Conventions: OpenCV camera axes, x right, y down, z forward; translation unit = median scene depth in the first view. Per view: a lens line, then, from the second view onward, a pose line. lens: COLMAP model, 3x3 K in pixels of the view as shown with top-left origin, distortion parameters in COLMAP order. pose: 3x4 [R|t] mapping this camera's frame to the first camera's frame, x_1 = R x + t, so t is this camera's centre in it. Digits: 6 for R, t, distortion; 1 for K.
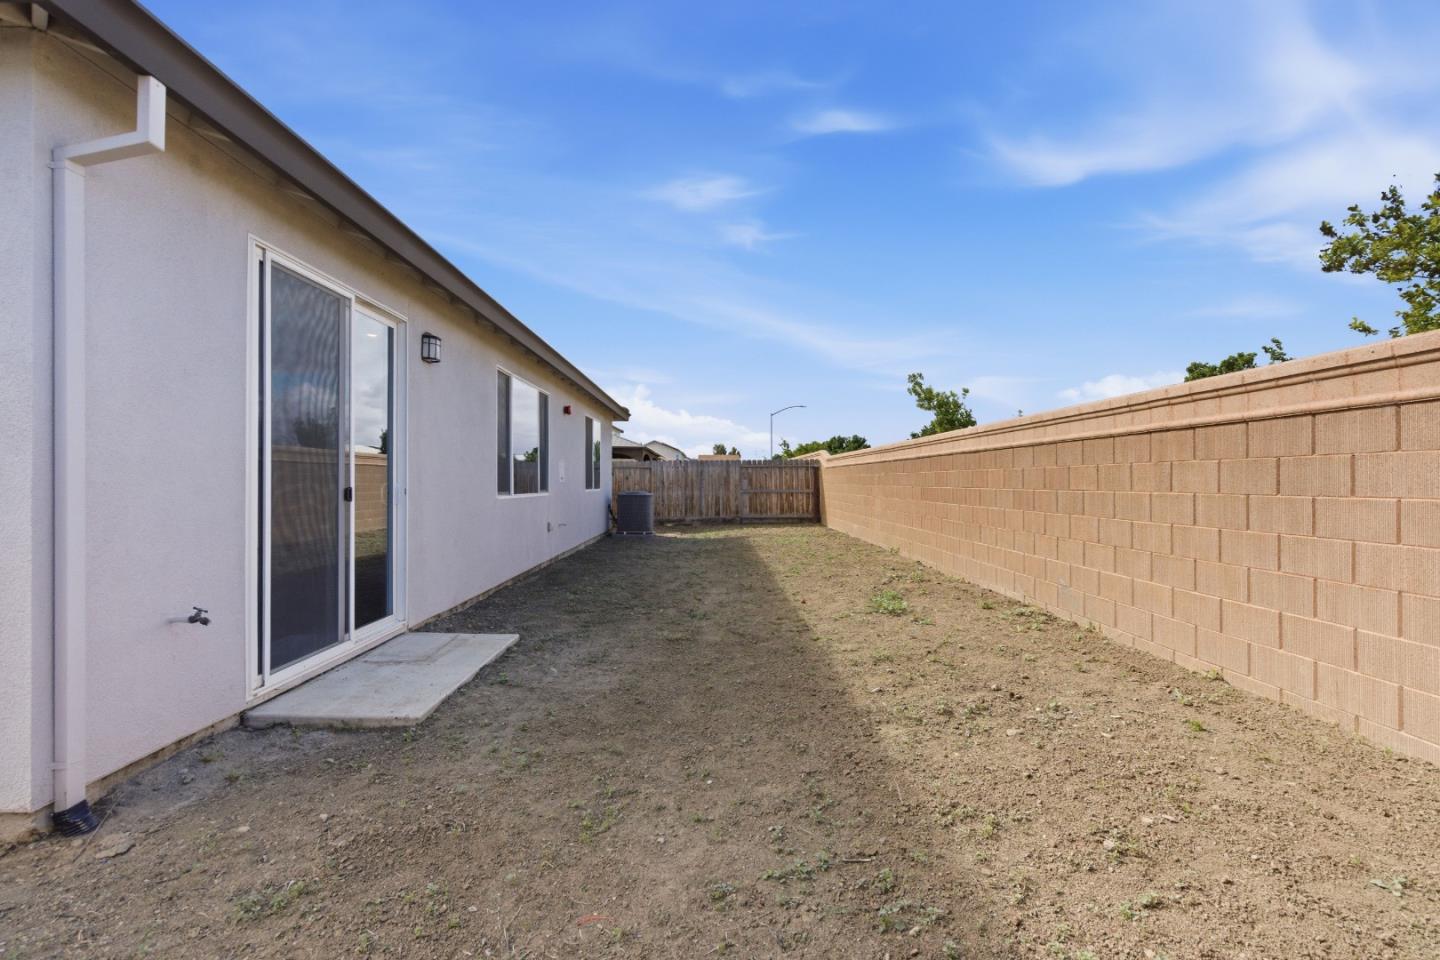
lens RADIAL K [[664.5, 0, 720.0], [0, 664.5, 480.0], [0, 0, 1]] dist [0.002458, -0.000216]
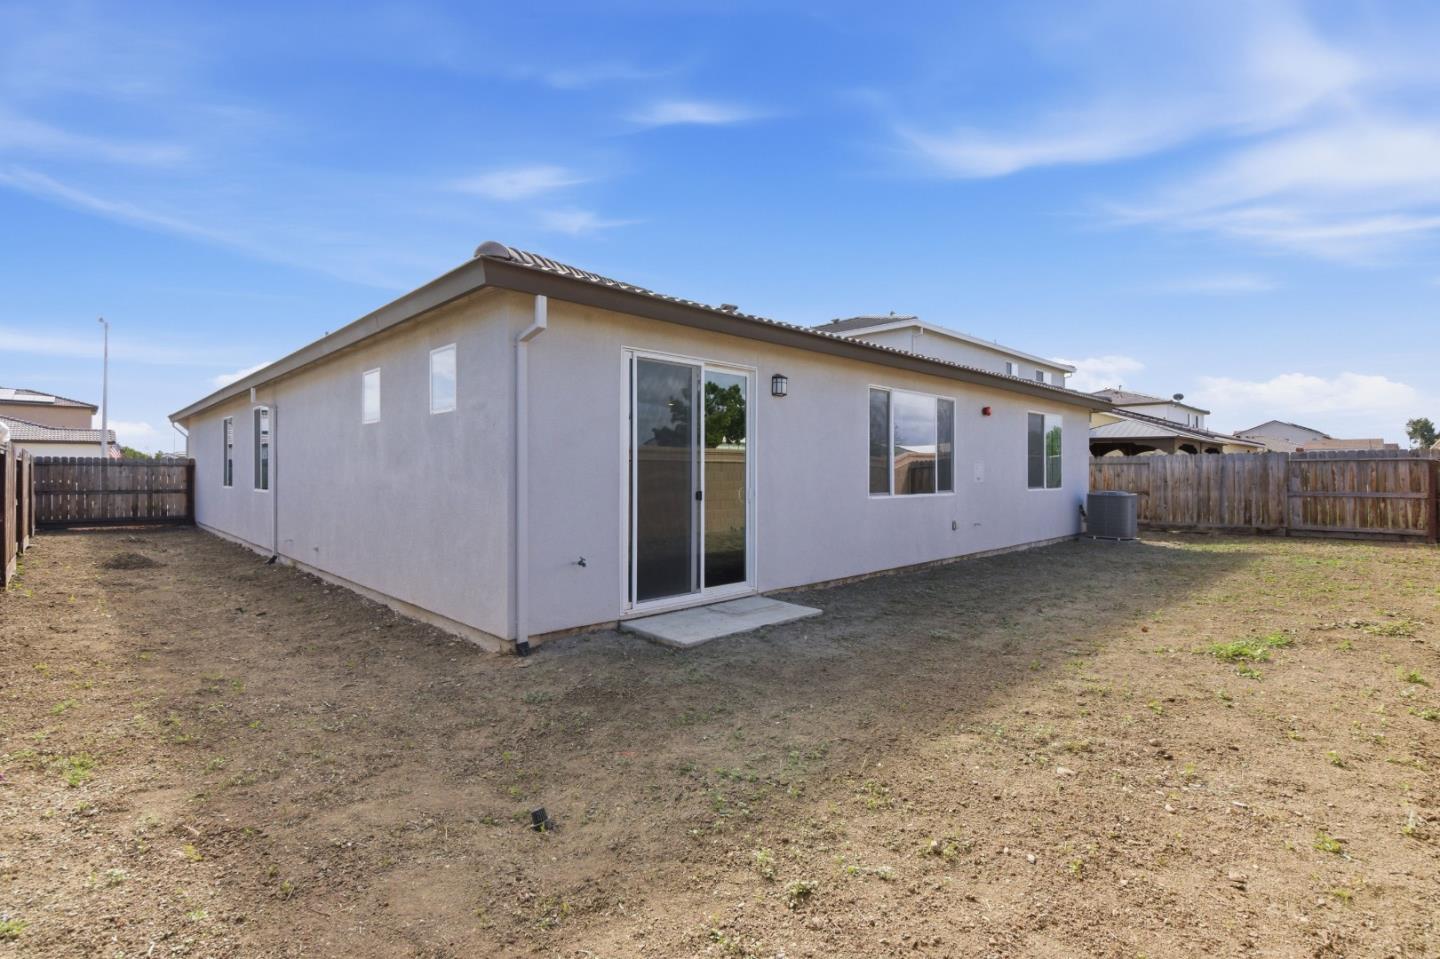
lens RADIAL K [[674.4, 0, 720.0], [0, 674.4, 471.5], [0, 0, 1]] dist [0.001846, -0.000169]
pose [[0.688207, 0.003480, -0.725506, 0.622597], [-0.001863, 0.999994, 0.003029, -0.040570], [0.725512, -0.000733, 0.688209, -0.017113]]
